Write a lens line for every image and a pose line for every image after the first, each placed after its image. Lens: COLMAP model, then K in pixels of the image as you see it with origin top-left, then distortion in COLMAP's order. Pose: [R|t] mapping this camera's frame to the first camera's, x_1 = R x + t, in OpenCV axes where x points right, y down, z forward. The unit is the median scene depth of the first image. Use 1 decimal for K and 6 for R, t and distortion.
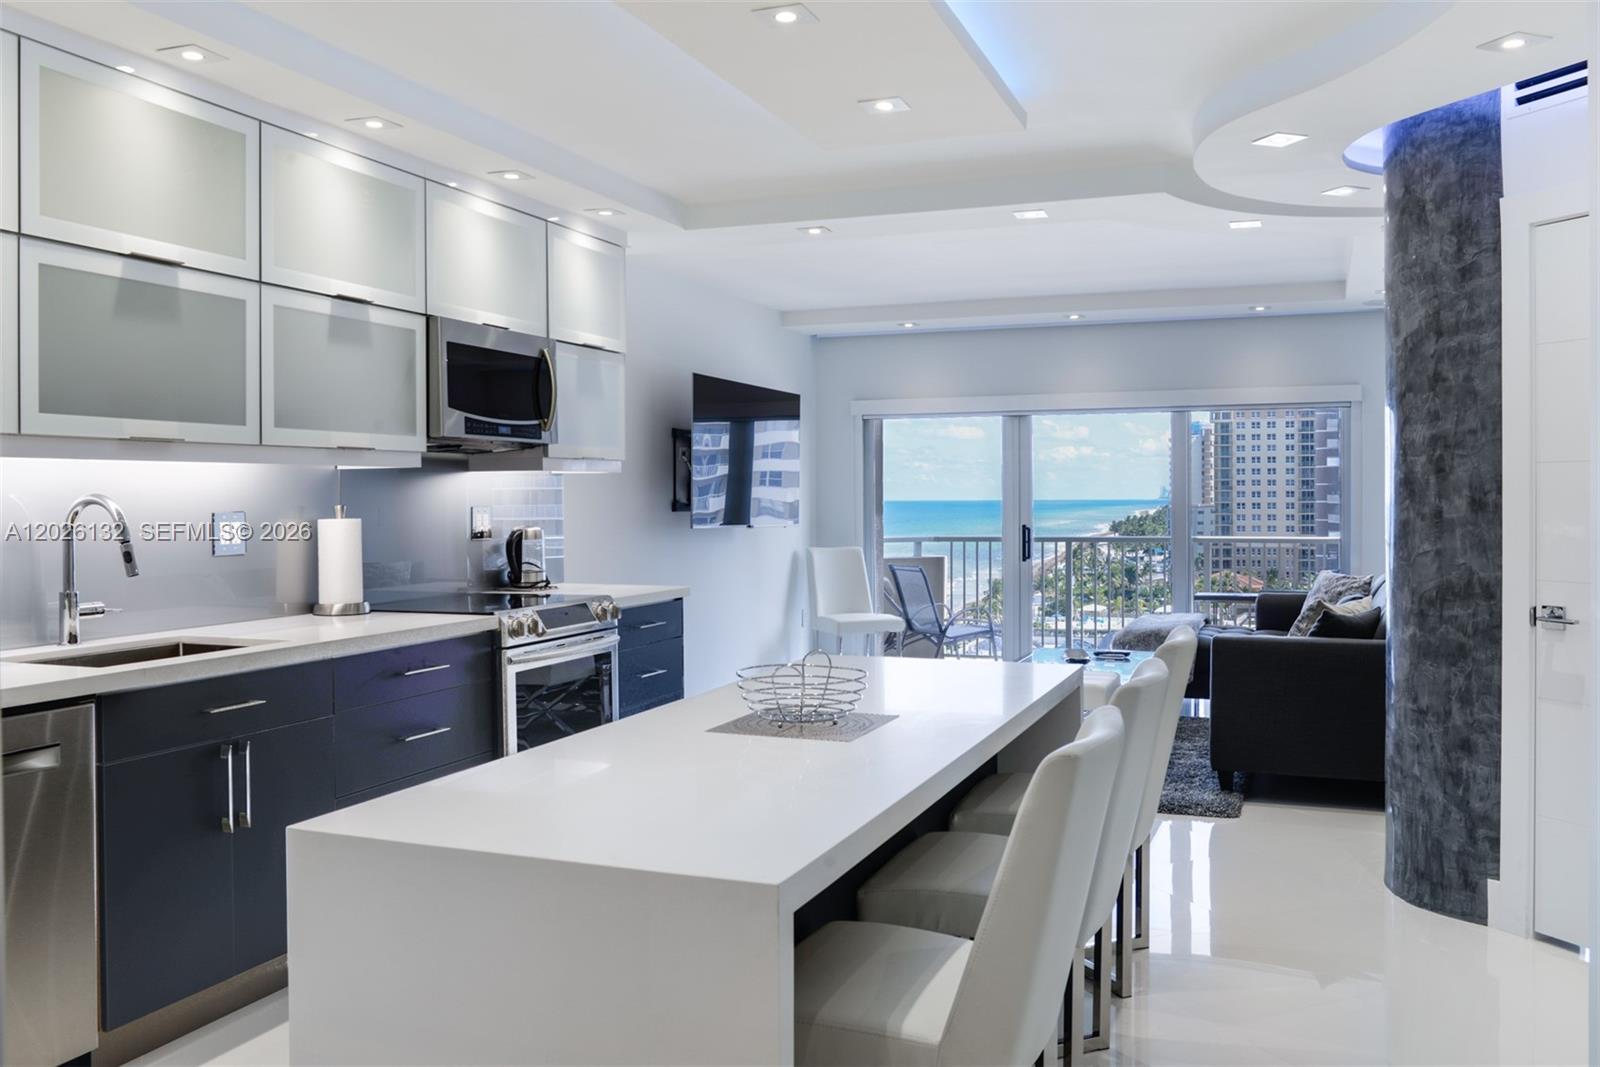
lens RADIAL K [[1345.8, 0, 757.7], [0, 1345.8, 503.9], [0, 0, 1]] dist [-0.023987, 0.004524]
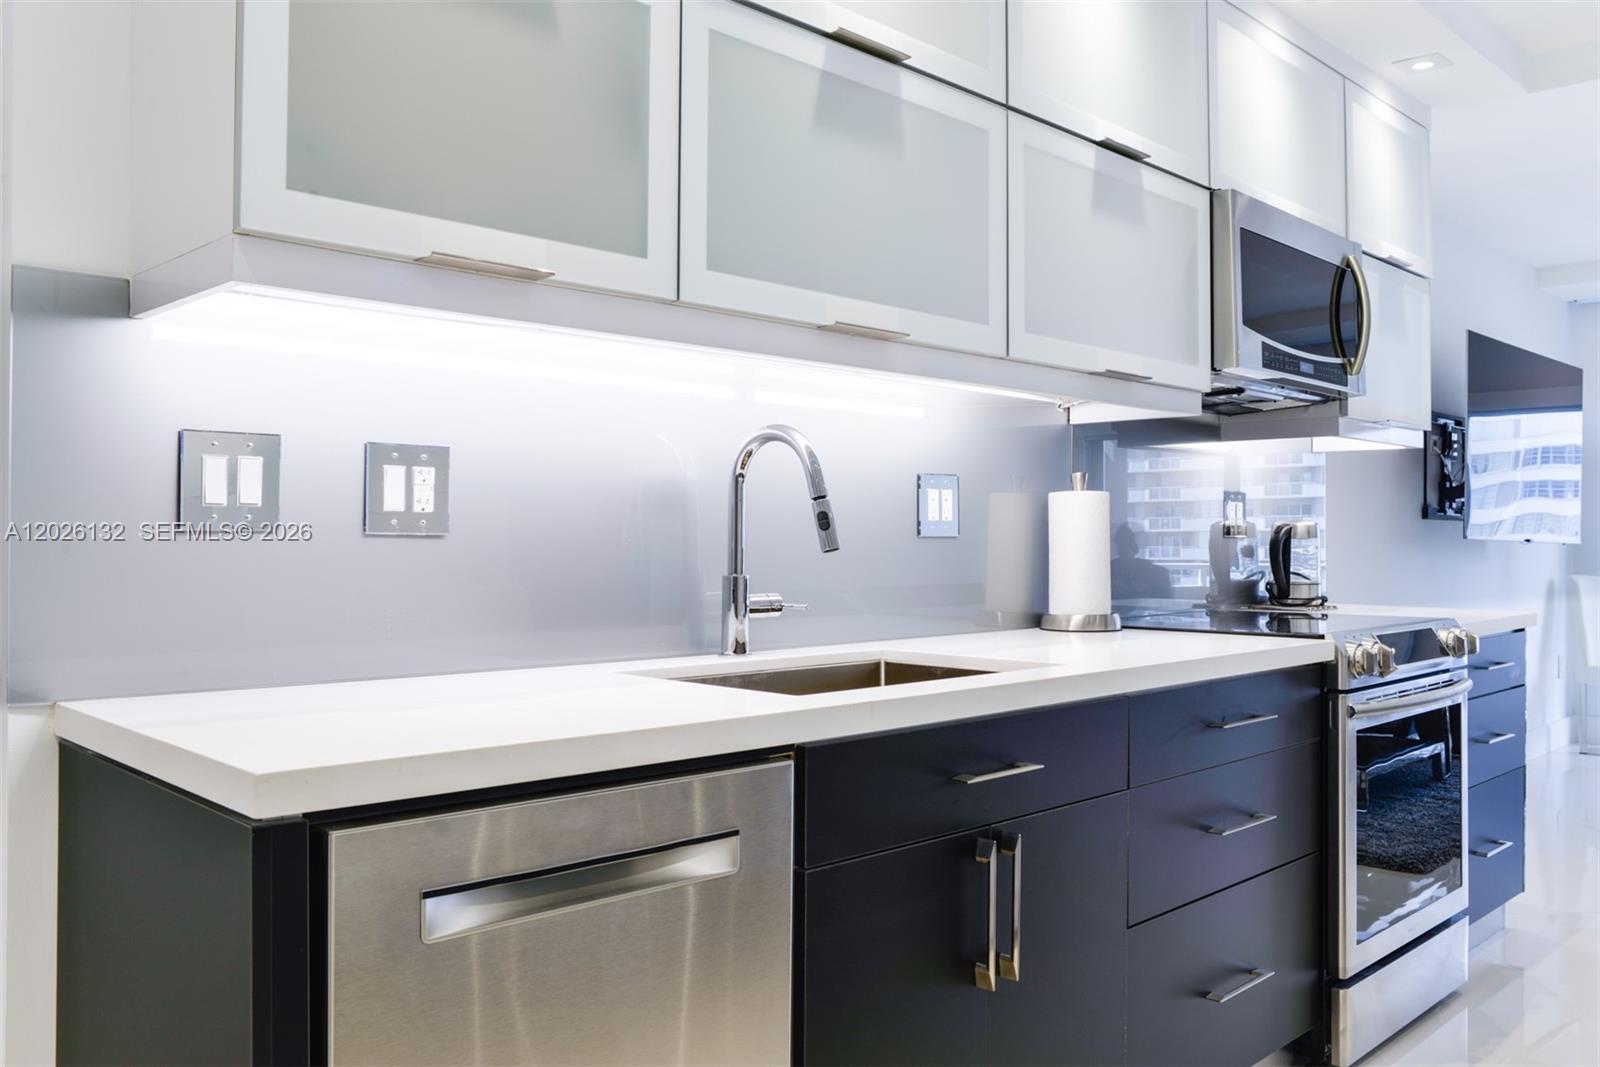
lens RADIAL K [[1298.3, 0, 804.5], [0, 1298.3, 524.9], [0, 0, 1]] dist [-0.044833, 0.061162]
pose [[0.925866, 0.005719, -0.377808, -0.191247], [-0.011311, 0.999857, -0.012586, 0.038190], [0.377682, 0.015926, 0.925799, 0.331381]]
